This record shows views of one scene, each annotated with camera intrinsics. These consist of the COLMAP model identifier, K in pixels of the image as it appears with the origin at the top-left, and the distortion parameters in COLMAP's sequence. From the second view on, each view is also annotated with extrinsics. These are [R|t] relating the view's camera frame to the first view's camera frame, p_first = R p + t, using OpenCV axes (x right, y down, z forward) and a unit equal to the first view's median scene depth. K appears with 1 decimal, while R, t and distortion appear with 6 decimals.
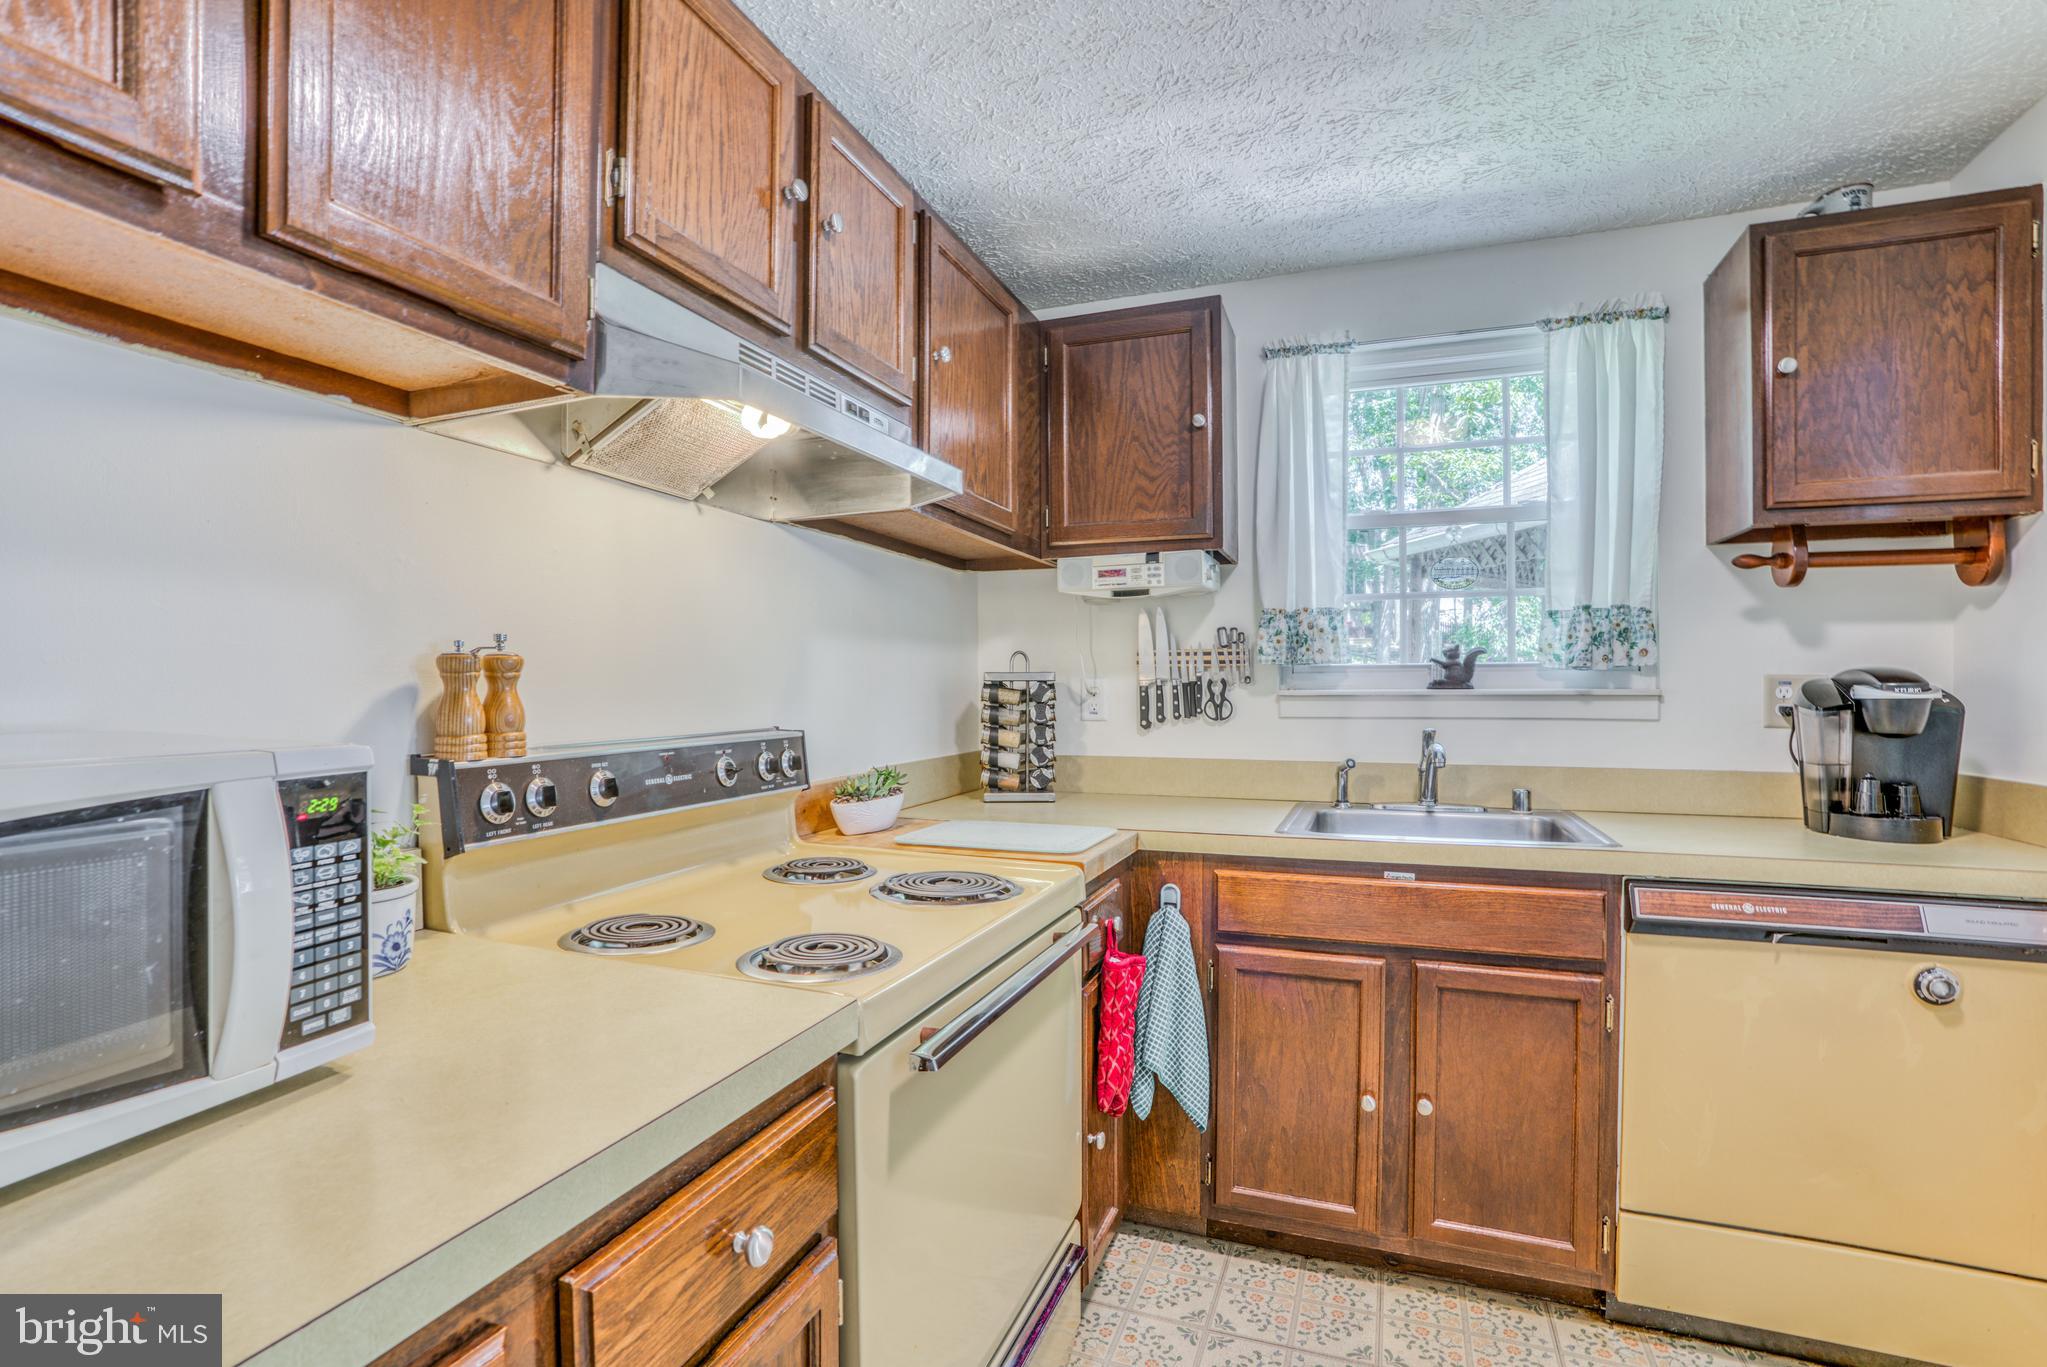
lens RADIAL K [[960.5, 0, 1026.3], [0, 960.5, 698.4], [0, 0, 1]] dist [-0.064046, 0.021874]
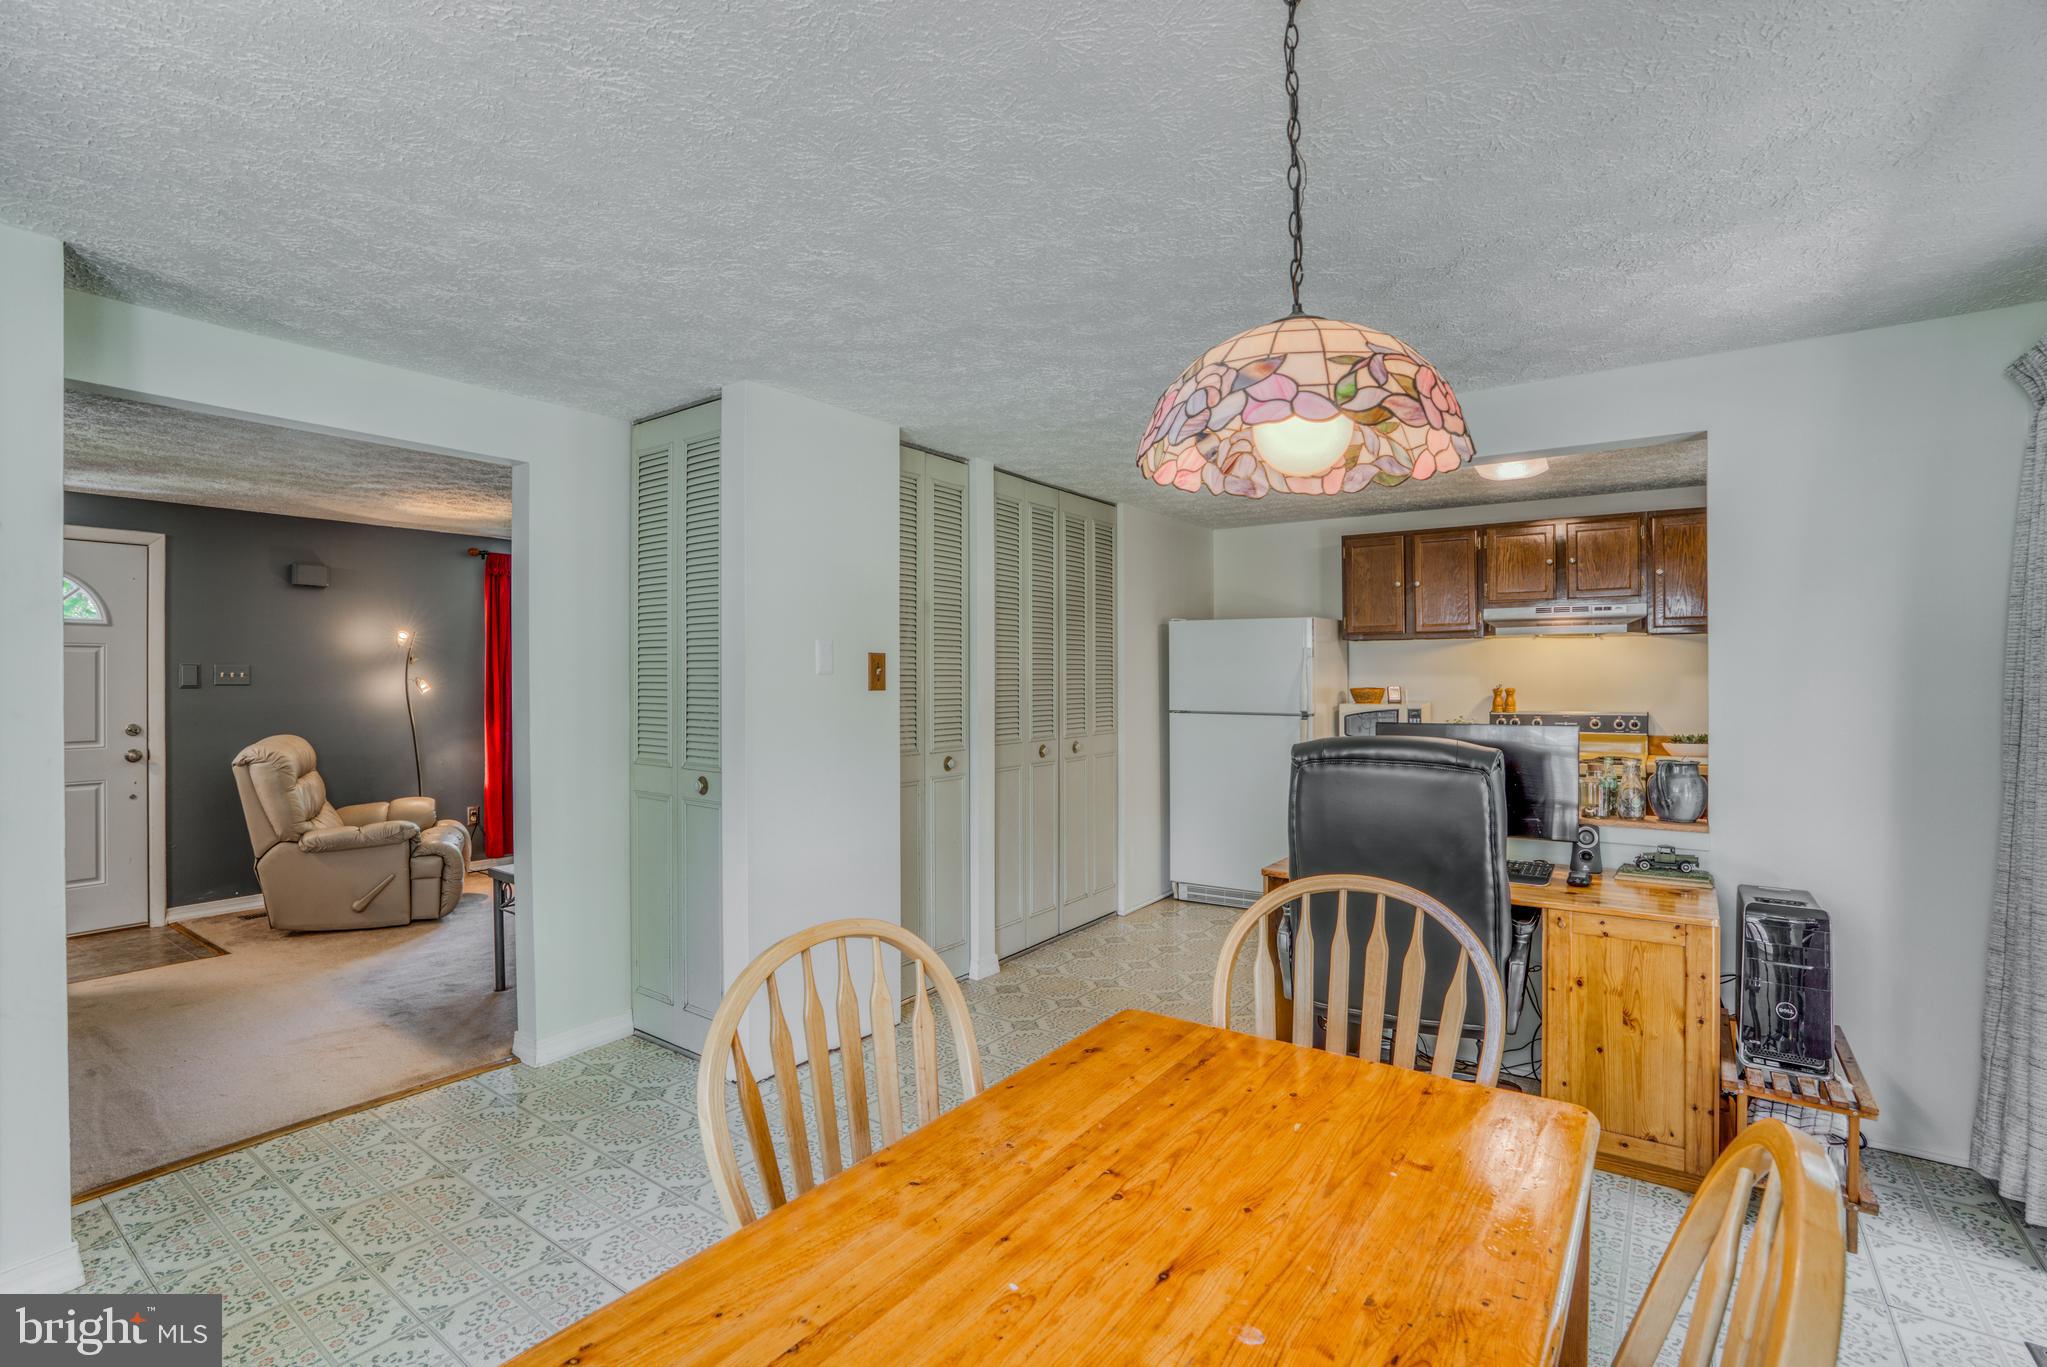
lens RADIAL K [[960.5, 0, 991.2], [0, 960.5, 665.0], [0, 0, 1]] dist [-0.064046, 0.021874]
pose [[-0.280642, -0.007717, -0.959782, 2.795349], [-0.007723, 0.999953, -0.005782, -0.072856], [0.959782, 0.005790, -0.280688, -0.034285]]
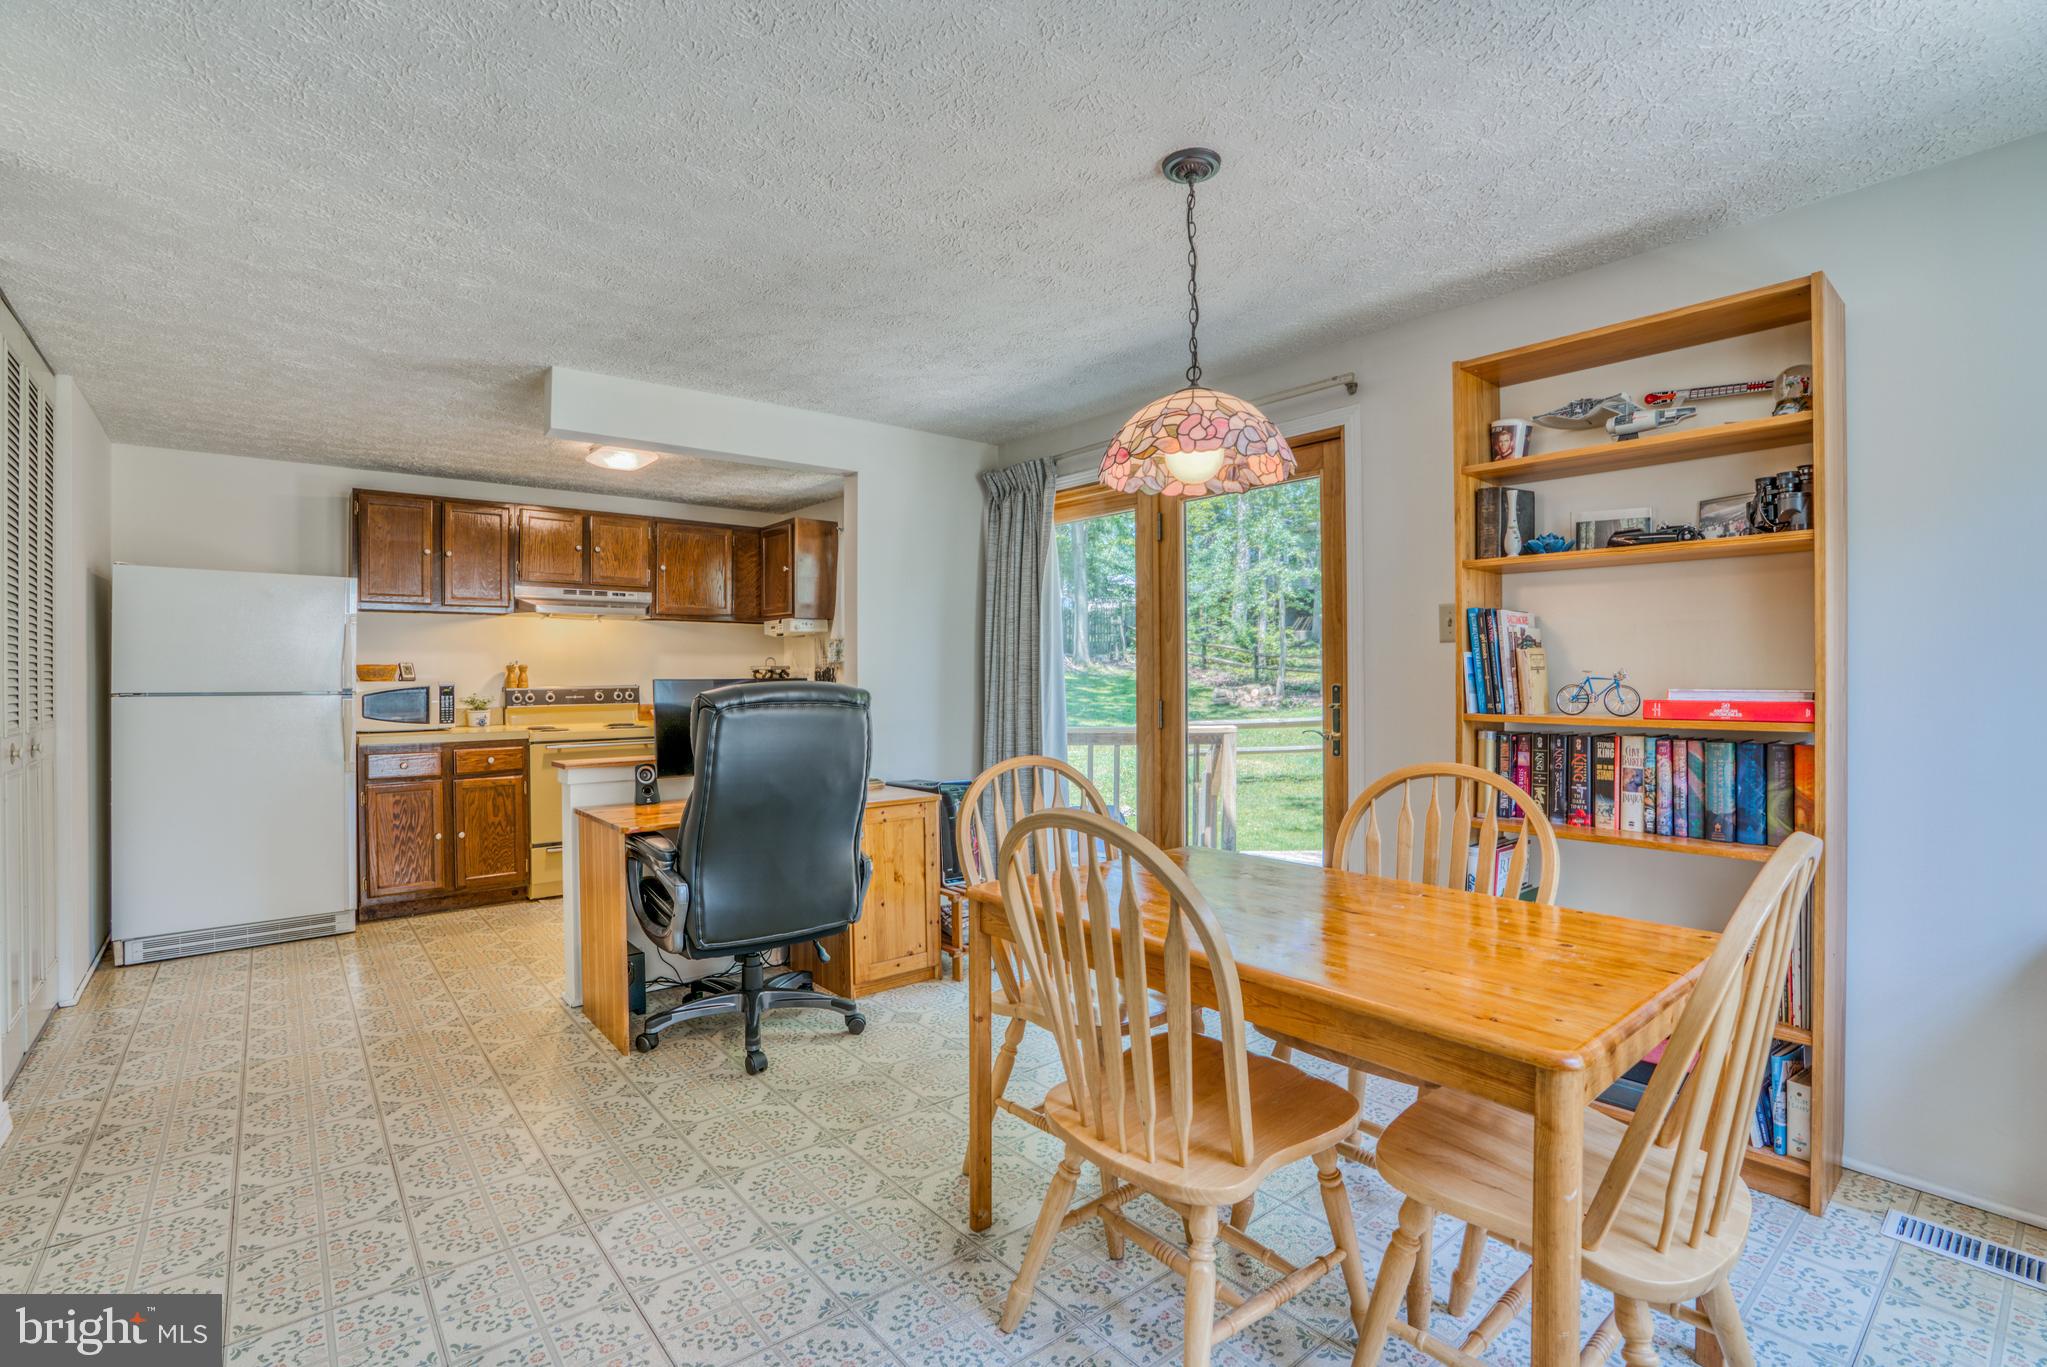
lens RADIAL K [[960.5, 0, 1027.3], [0, 960.5, 686.9], [0, 0, 1]] dist [-0.064046, 0.021874]
pose [[0.873344, 0.002602, -0.487097, 2.440327], [-0.001550, 0.999996, 0.002562, 0.026106], [0.487101, -0.001483, 0.873344, -1.139924]]
